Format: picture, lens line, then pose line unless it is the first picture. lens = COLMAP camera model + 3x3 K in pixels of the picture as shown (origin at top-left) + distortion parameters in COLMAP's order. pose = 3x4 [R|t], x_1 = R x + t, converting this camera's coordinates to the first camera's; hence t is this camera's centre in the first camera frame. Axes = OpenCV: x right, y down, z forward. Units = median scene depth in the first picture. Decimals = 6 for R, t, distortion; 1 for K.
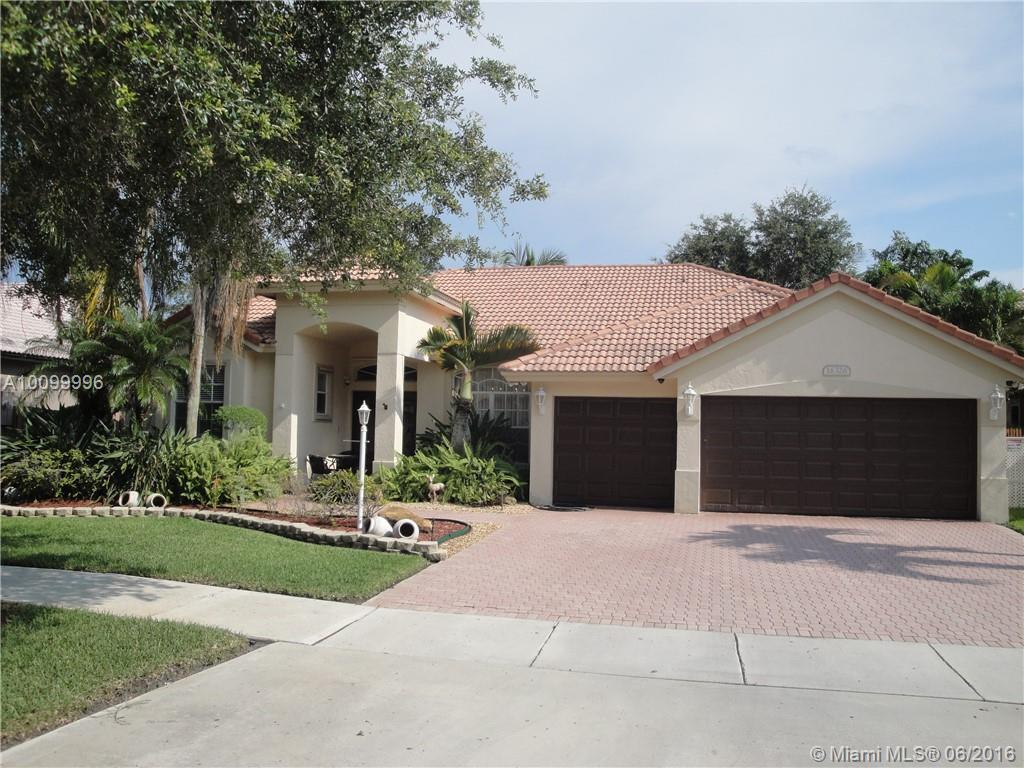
lens RADIAL K [[847.8, 0, 516.2], [0, 847.8, 379.9], [0, 0, 1]] dist [-0.164744, 0.143226]
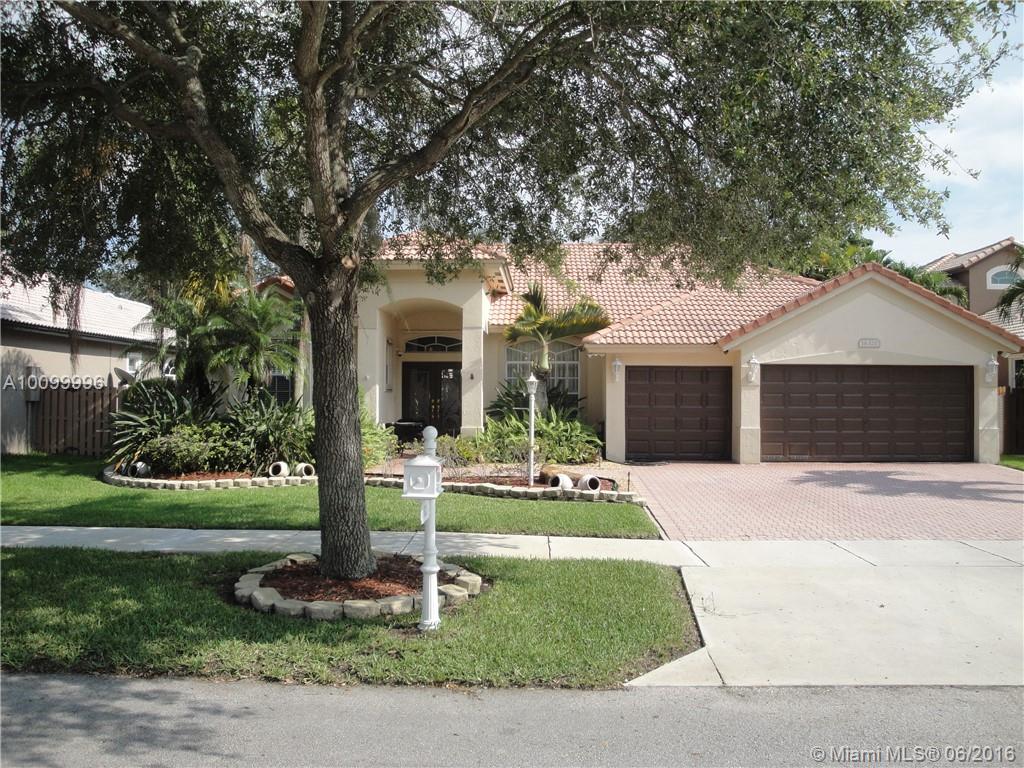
lens RADIAL K [[847.8, 0, 516.2], [0, 847.8, 379.9], [0, 0, 1]] dist [-0.164744, 0.143226]
pose [[0.981901, -0.013727, 0.188897, -0.340926], [0.005660, 0.999051, 0.043177, -0.012055], [-0.189311, -0.041326, 0.981047, -0.089984]]
